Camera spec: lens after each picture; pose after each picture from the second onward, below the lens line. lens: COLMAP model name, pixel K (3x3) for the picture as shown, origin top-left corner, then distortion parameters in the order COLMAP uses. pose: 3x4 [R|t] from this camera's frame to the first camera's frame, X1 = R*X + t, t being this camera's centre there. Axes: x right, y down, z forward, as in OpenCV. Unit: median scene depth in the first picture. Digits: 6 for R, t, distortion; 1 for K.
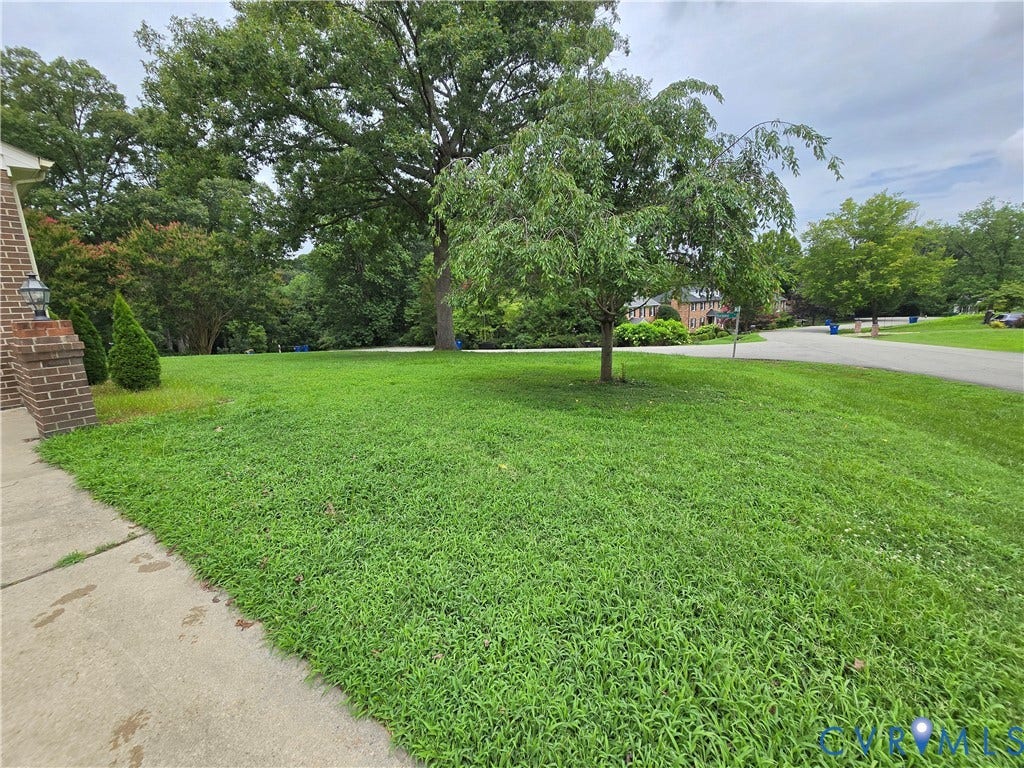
lens RADIAL K [[421.4, 0, 512.6], [0, 421.4, 388.3], [0, 0, 1]] dist [-0.004027, -0.000392]
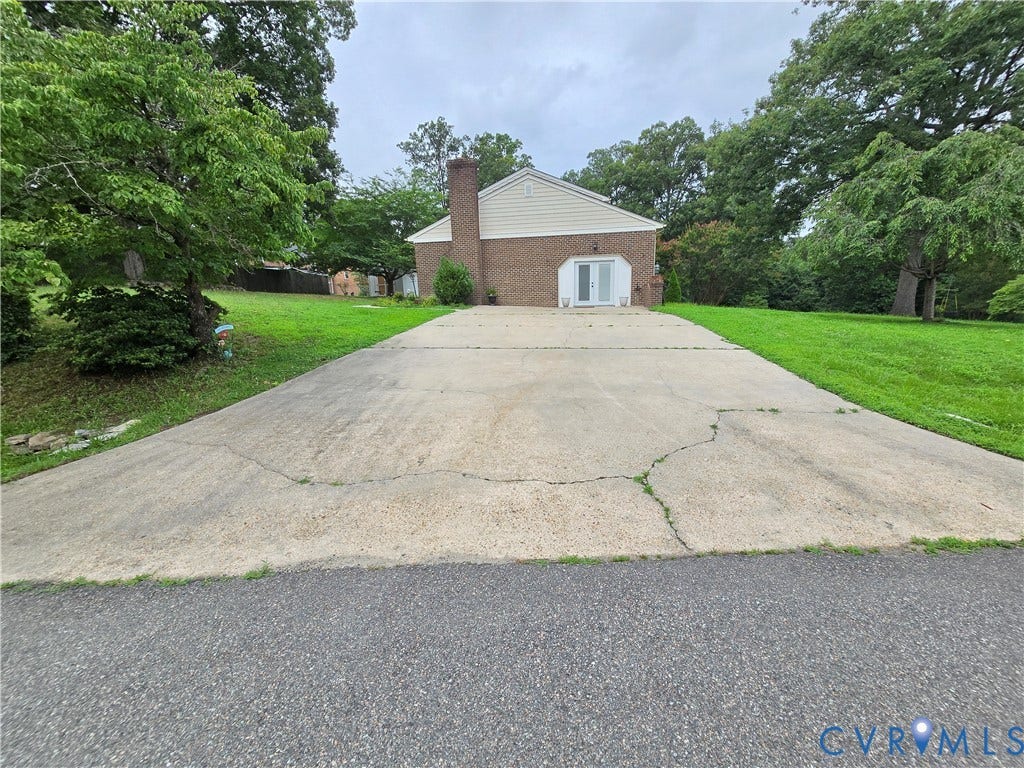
lens RADIAL K [[421.4, 0, 510.9], [0, 421.4, 384.2], [0, 0, 1]] dist [-0.004027, -0.000392]
pose [[0.462513, 0.209181, -0.861583, 0.239889], [-0.172876, 0.974395, 0.143767, 0.065080], [0.869595, 0.082453, 0.486833, -0.264742]]
